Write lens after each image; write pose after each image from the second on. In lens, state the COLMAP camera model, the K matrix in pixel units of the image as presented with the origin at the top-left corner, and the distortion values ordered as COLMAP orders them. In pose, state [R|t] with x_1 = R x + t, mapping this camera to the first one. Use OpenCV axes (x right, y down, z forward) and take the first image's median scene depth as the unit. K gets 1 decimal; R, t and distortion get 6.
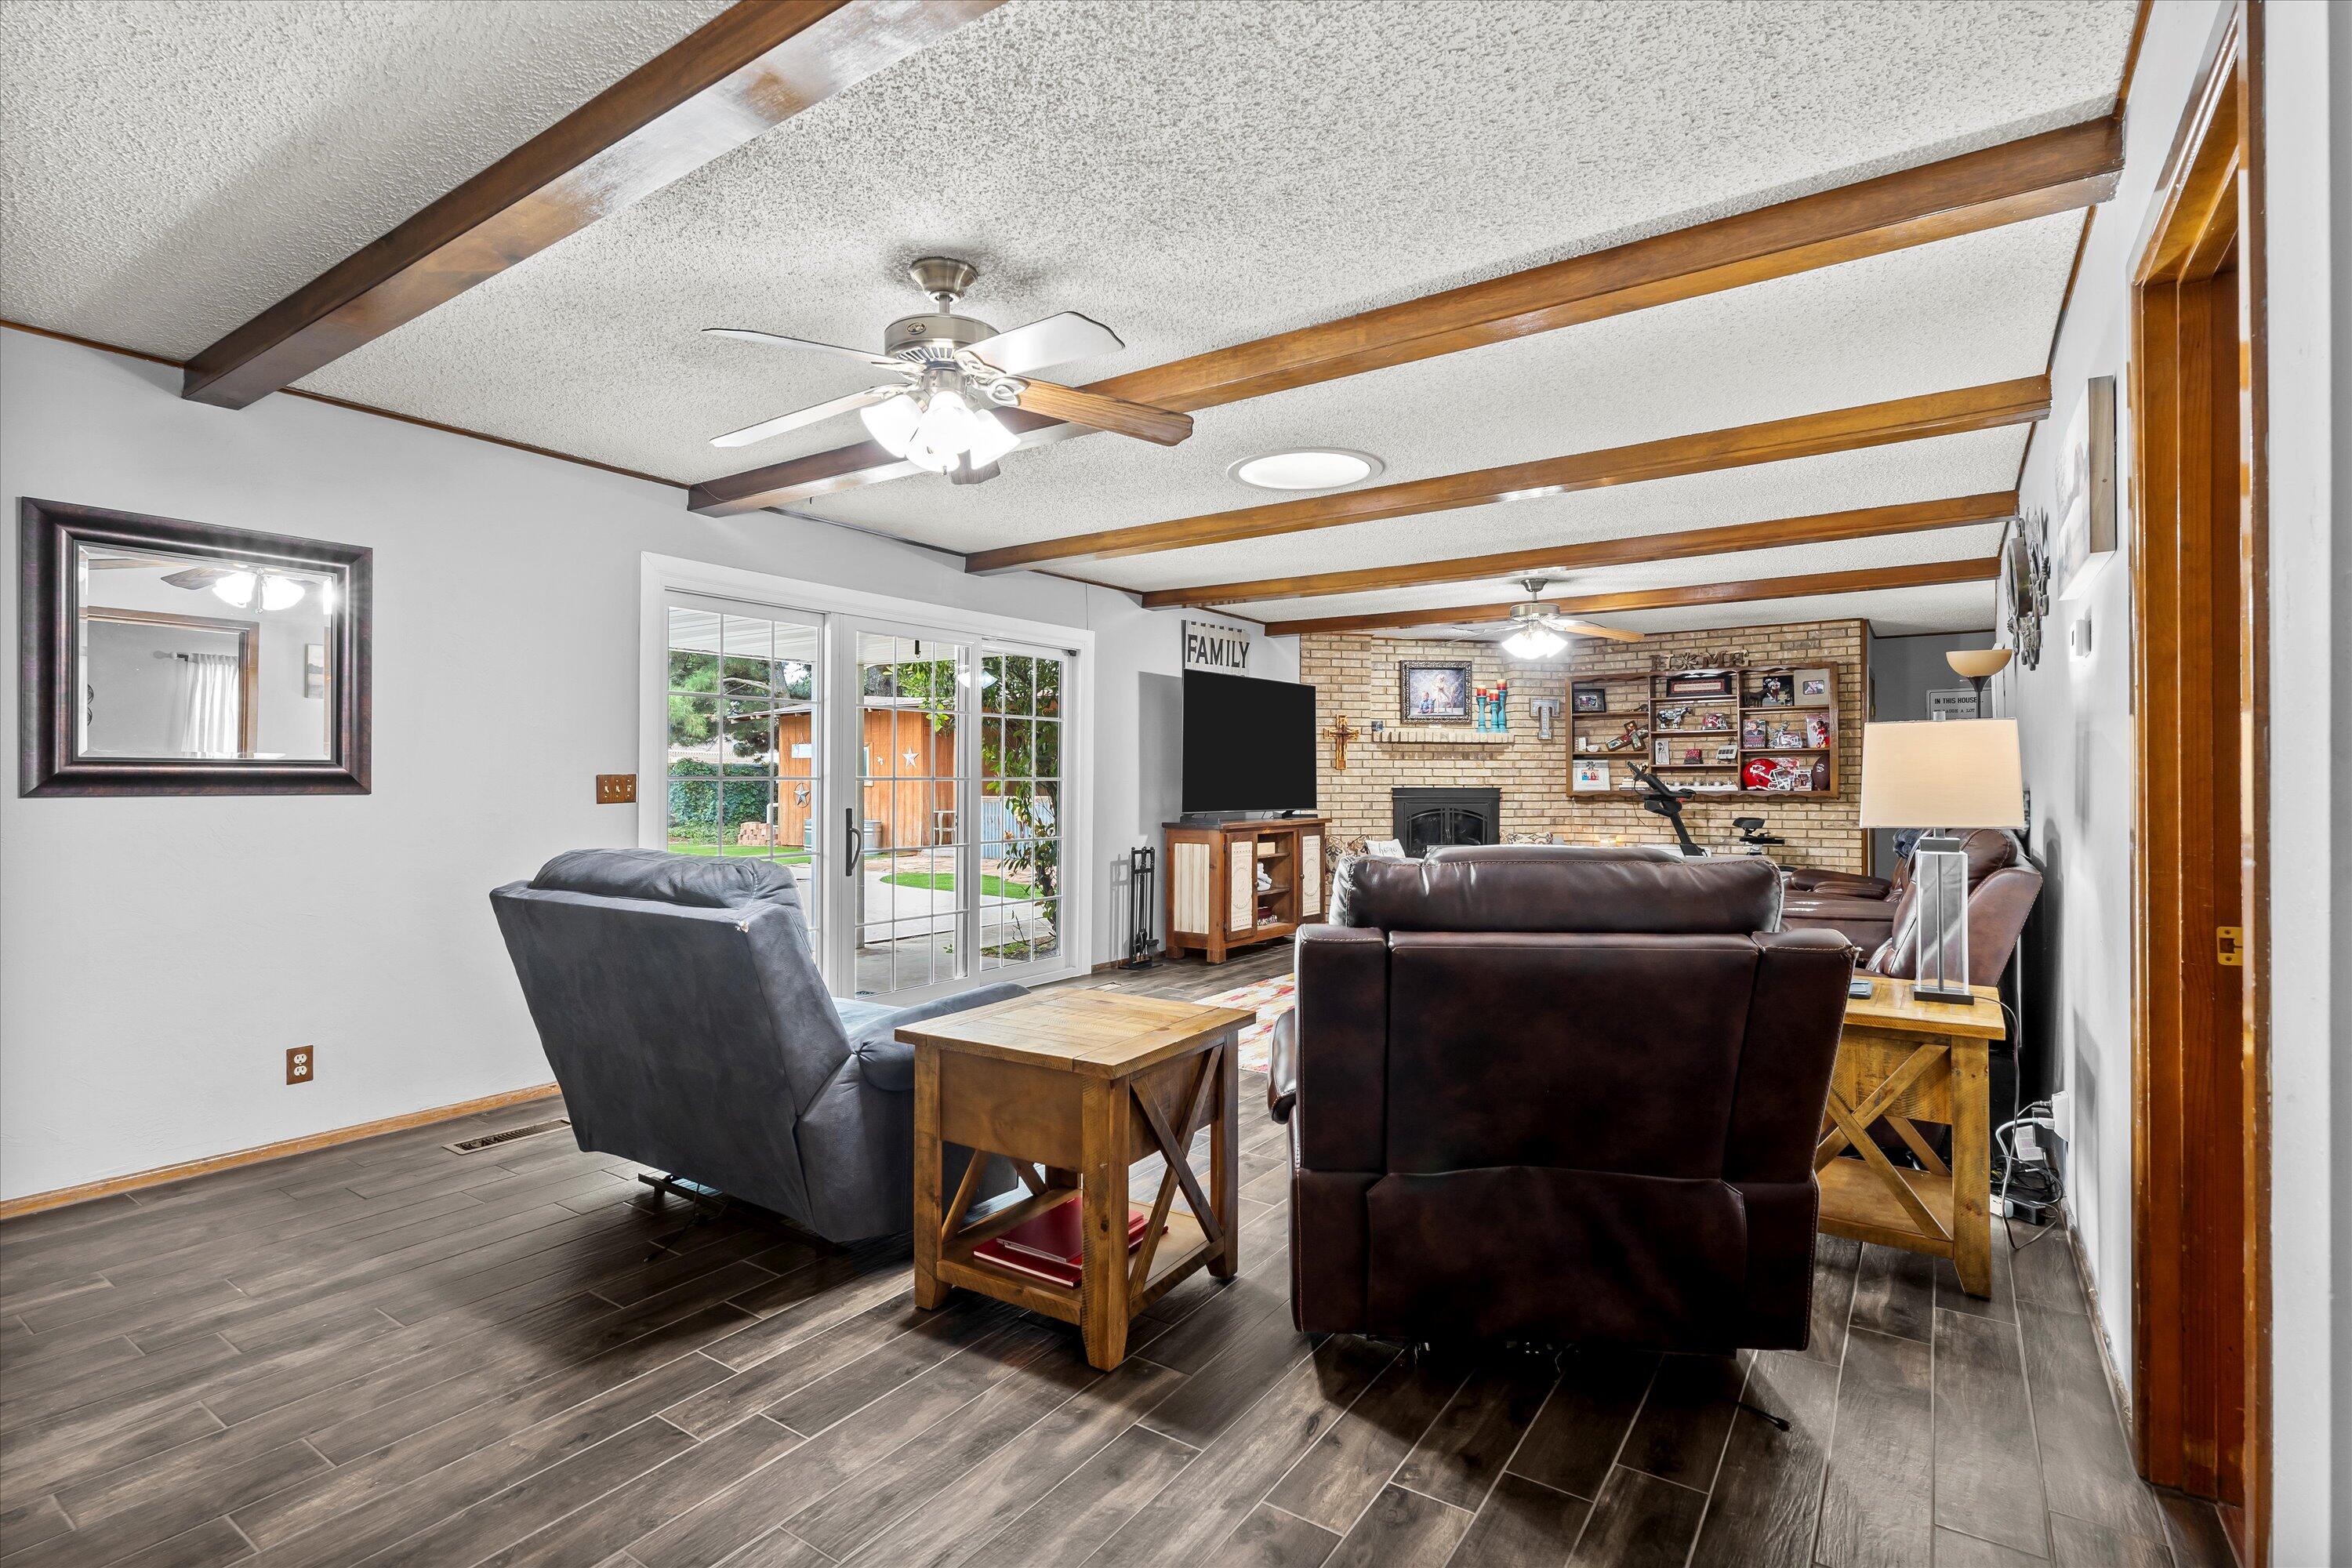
lens RADIAL K [[1132.6, 0, 1170.5], [0, 1132.6, 772.2], [0, 0, 1]] dist [0.007871, -0.002250]
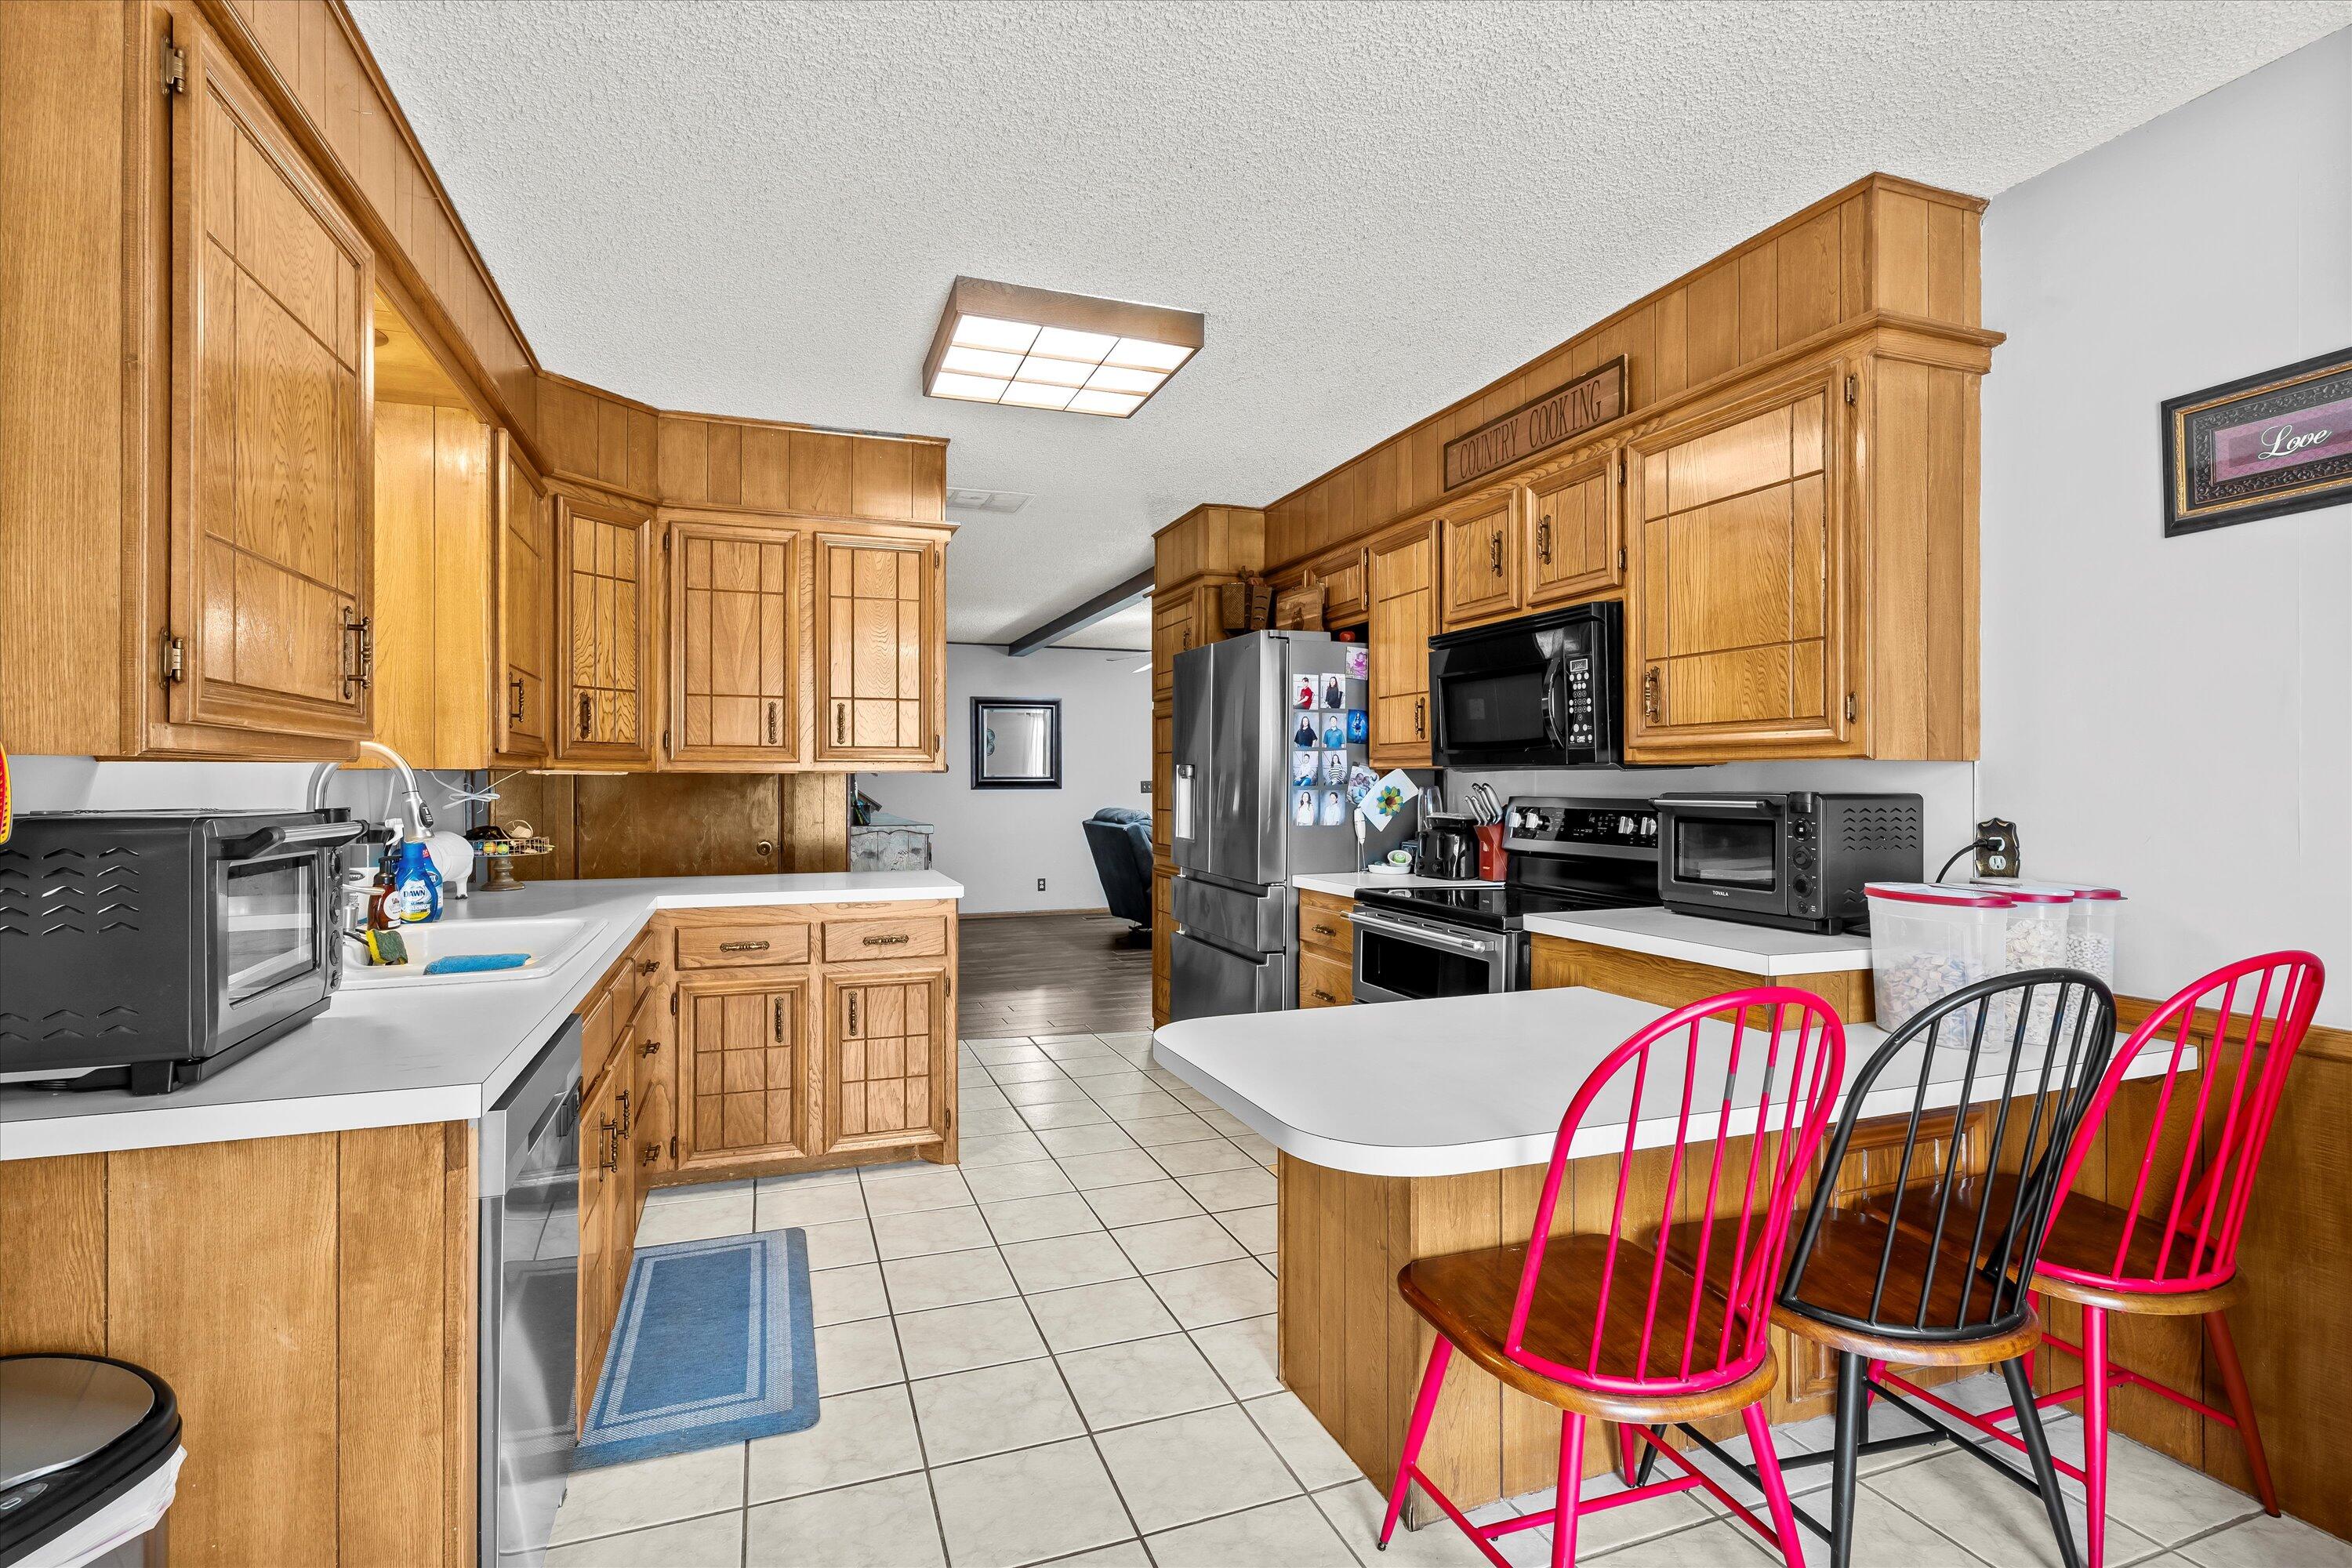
lens RADIAL K [[1132.6, 0, 1181.4], [0, 1132.6, 783.9], [0, 0, 1]] dist [0.007871, -0.002250]
pose [[0.813422, 0.002101, -0.581670, 1.218304], [0.000824, 0.999988, 0.004765, -0.007187], [0.581673, -0.004356, 0.813411, -1.146702]]
